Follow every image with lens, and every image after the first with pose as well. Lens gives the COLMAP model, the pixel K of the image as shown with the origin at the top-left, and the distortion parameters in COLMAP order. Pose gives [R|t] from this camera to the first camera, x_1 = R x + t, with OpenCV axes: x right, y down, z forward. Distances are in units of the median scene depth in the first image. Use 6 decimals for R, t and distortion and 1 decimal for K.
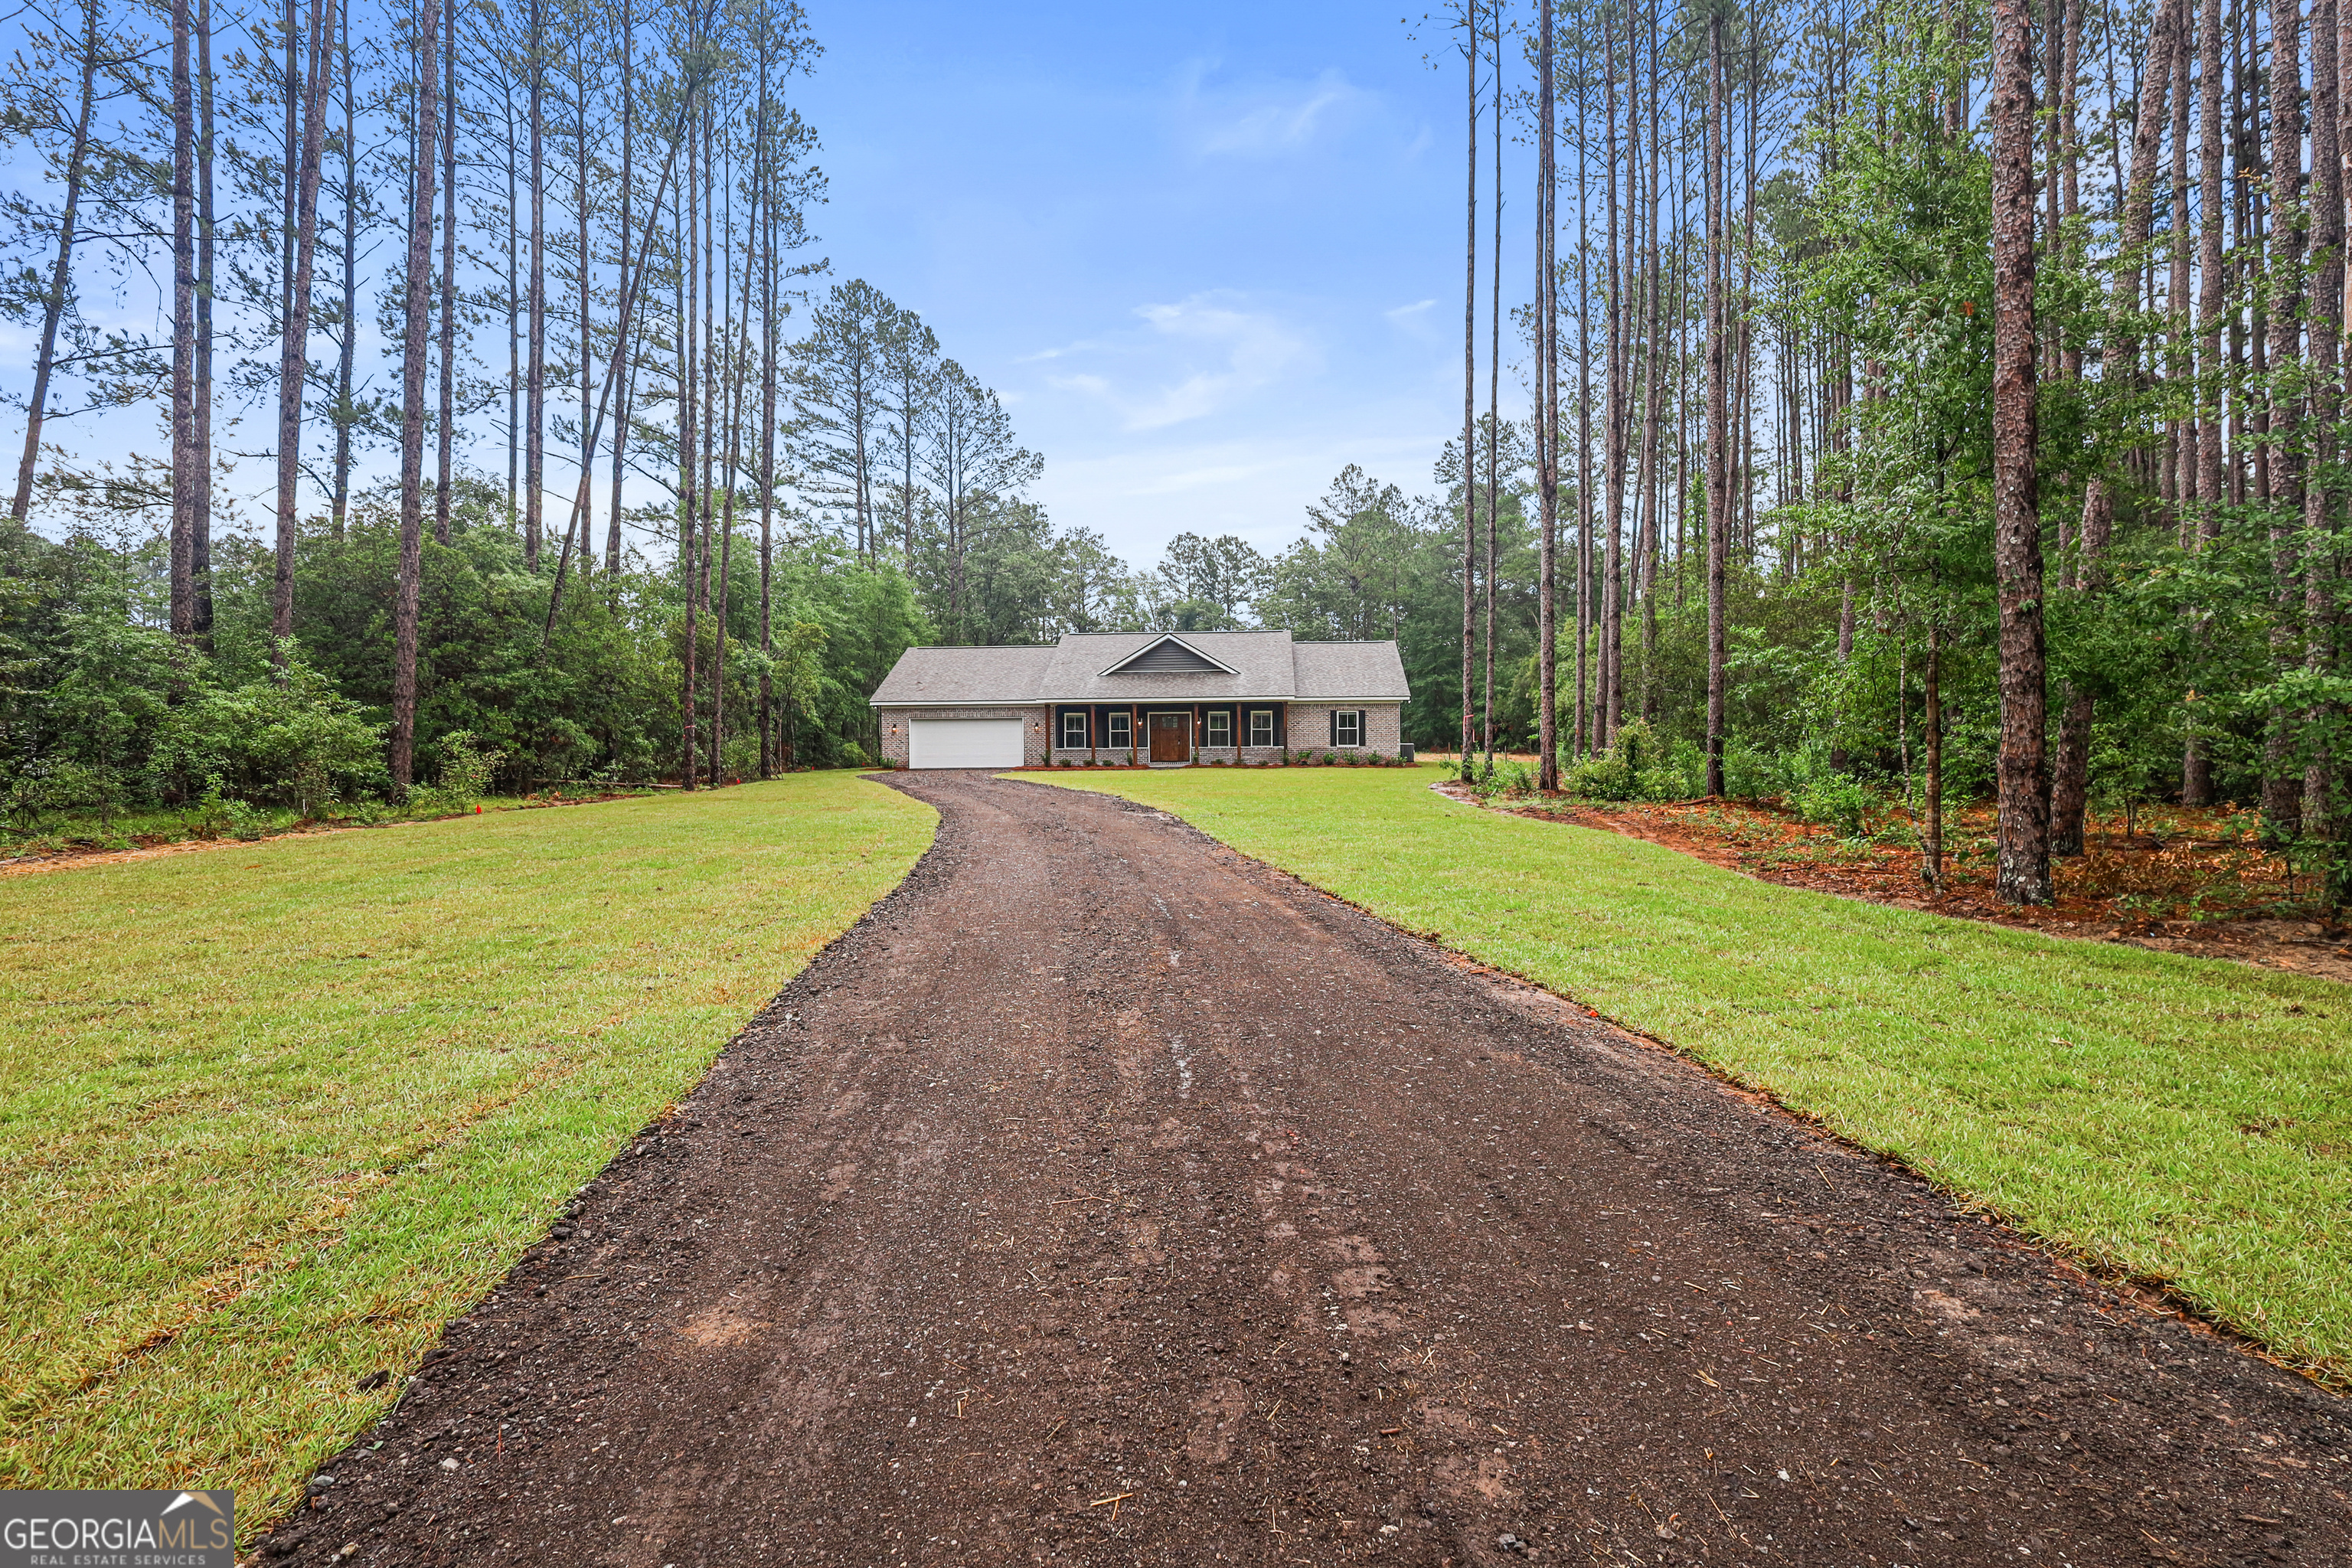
lens RADIAL K [[1090.0, 0, 1175.5], [0, 1090.0, 769.9], [0, 0, 1]] dist [0.013418, 0.000062]
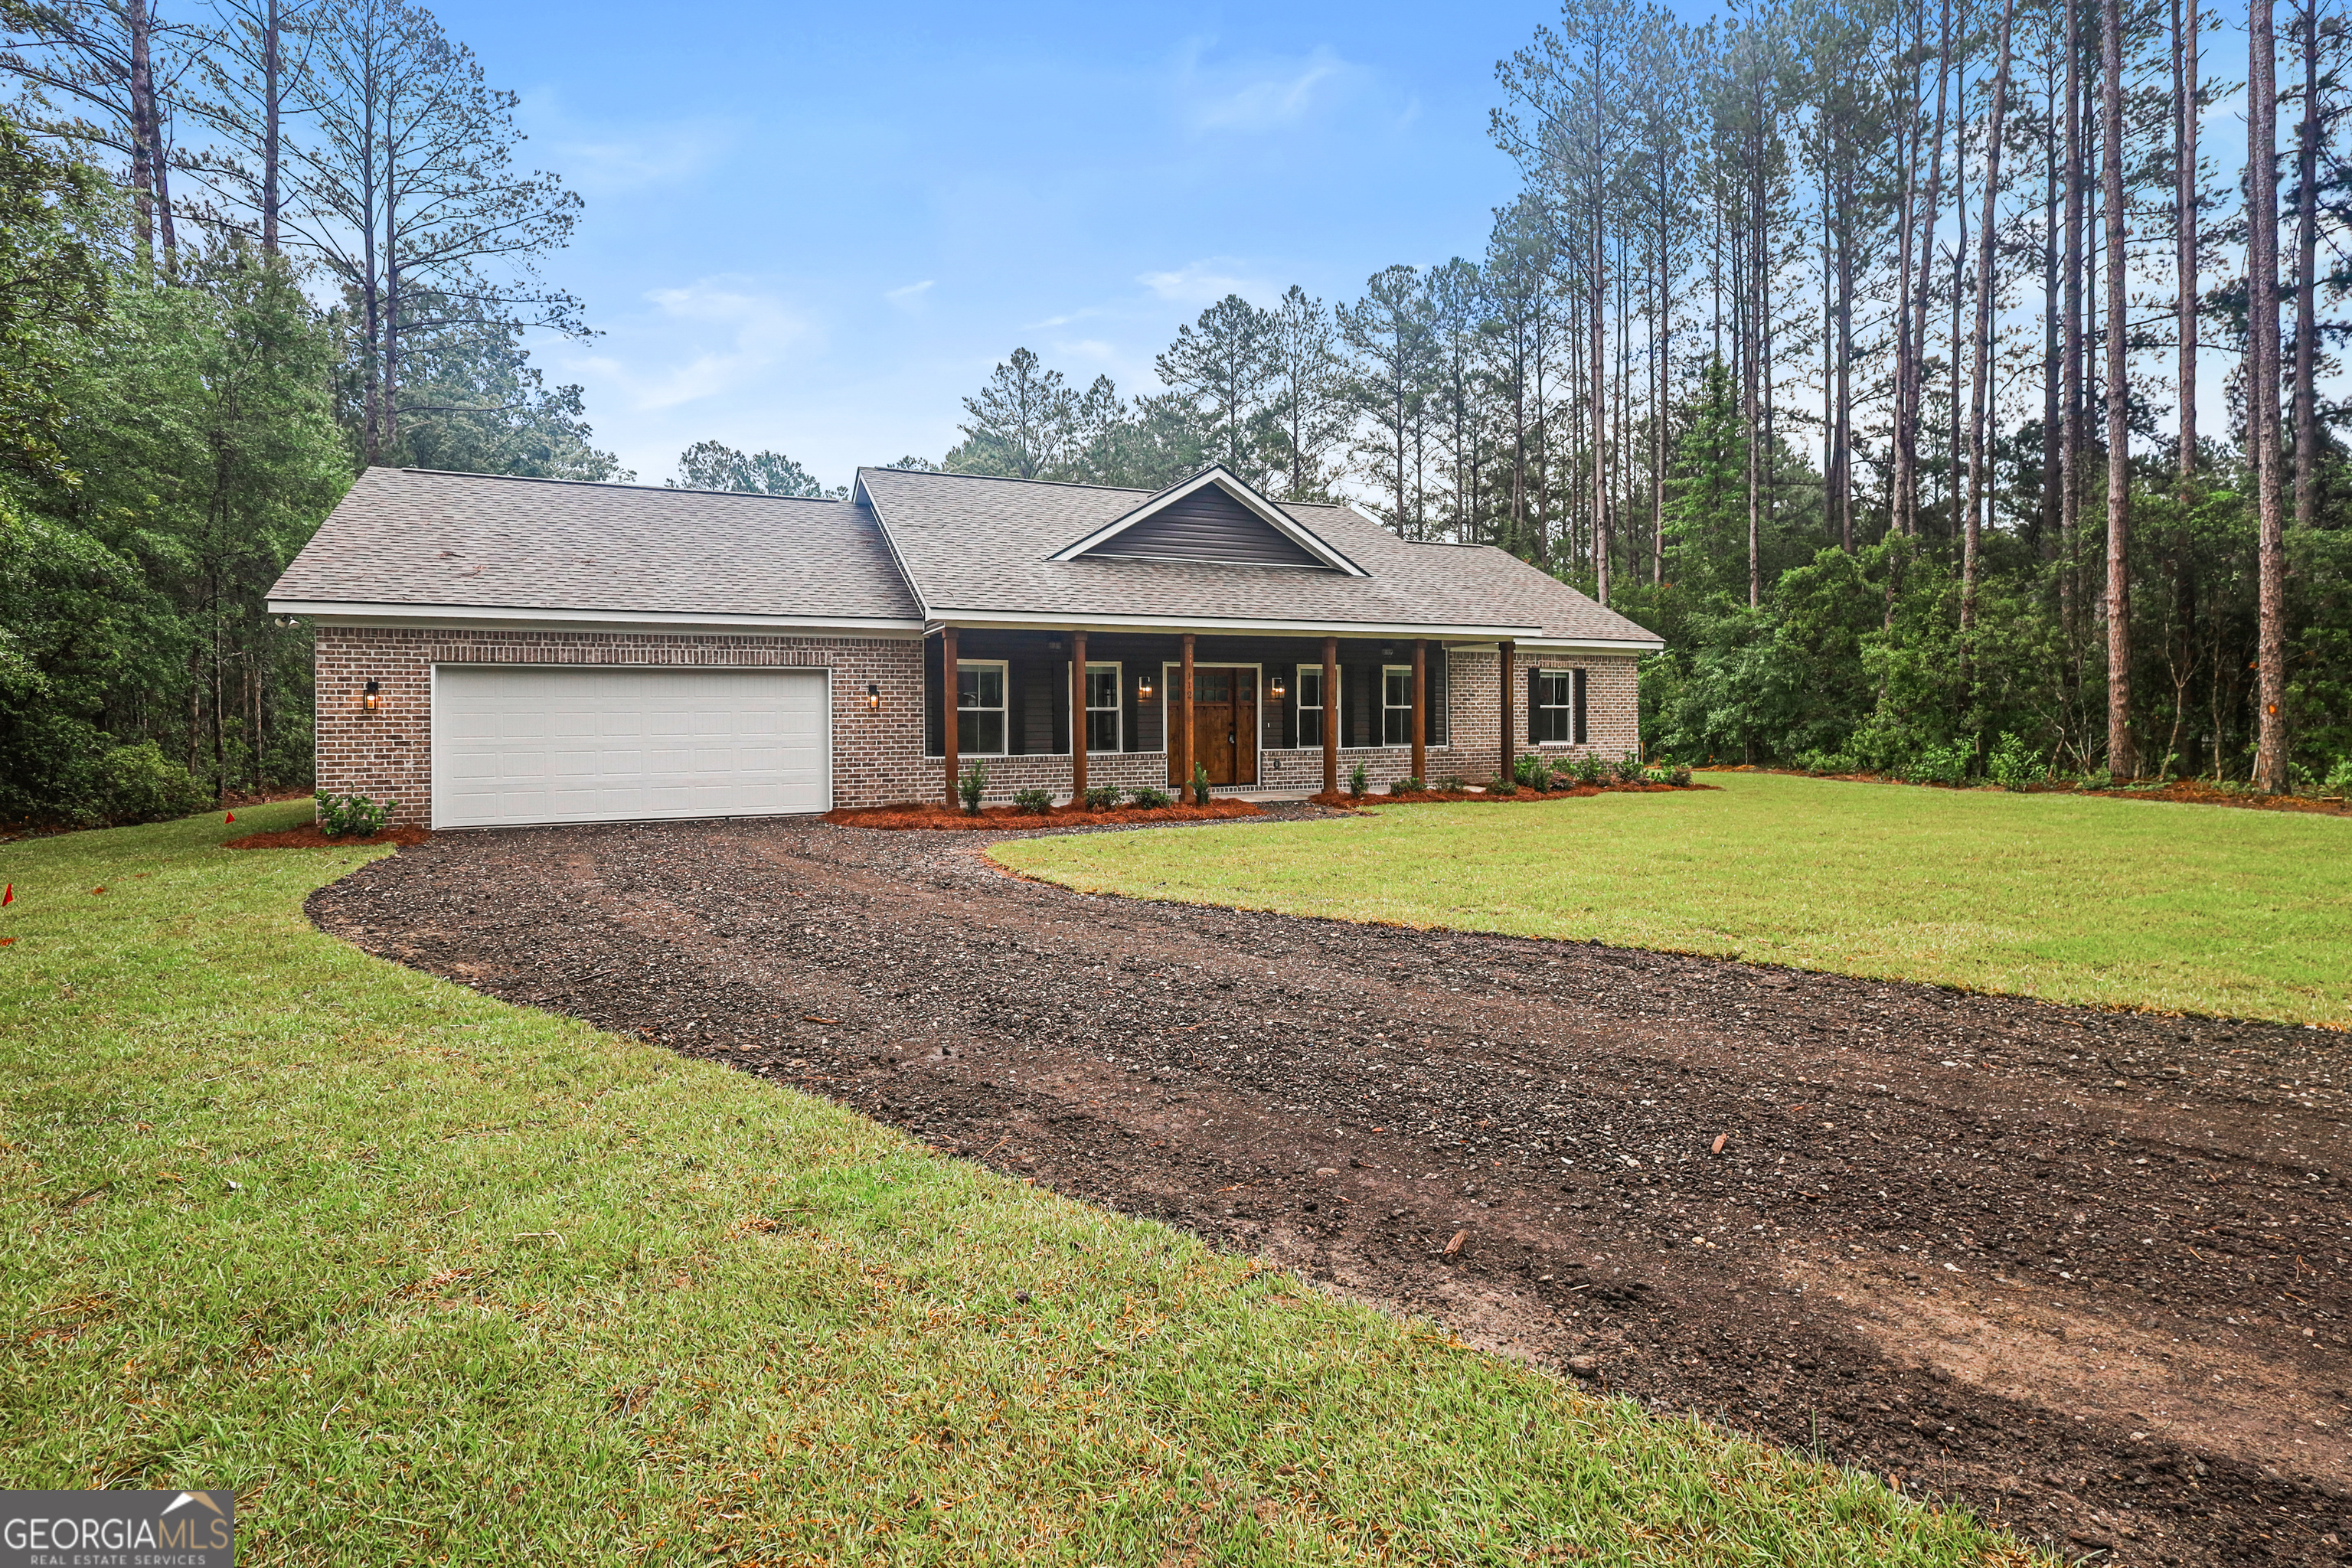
lens RADIAL K [[1090.0, 0, 1151.0], [0, 1090.0, 745.2], [0, 0, 1]] dist [0.013418, 0.000062]
pose [[0.881816, -0.010046, 0.471486, -0.213649], [0.016475, 0.999819, -0.009510, -0.019149], [-0.471305, 0.016154, 0.881822, 0.651157]]
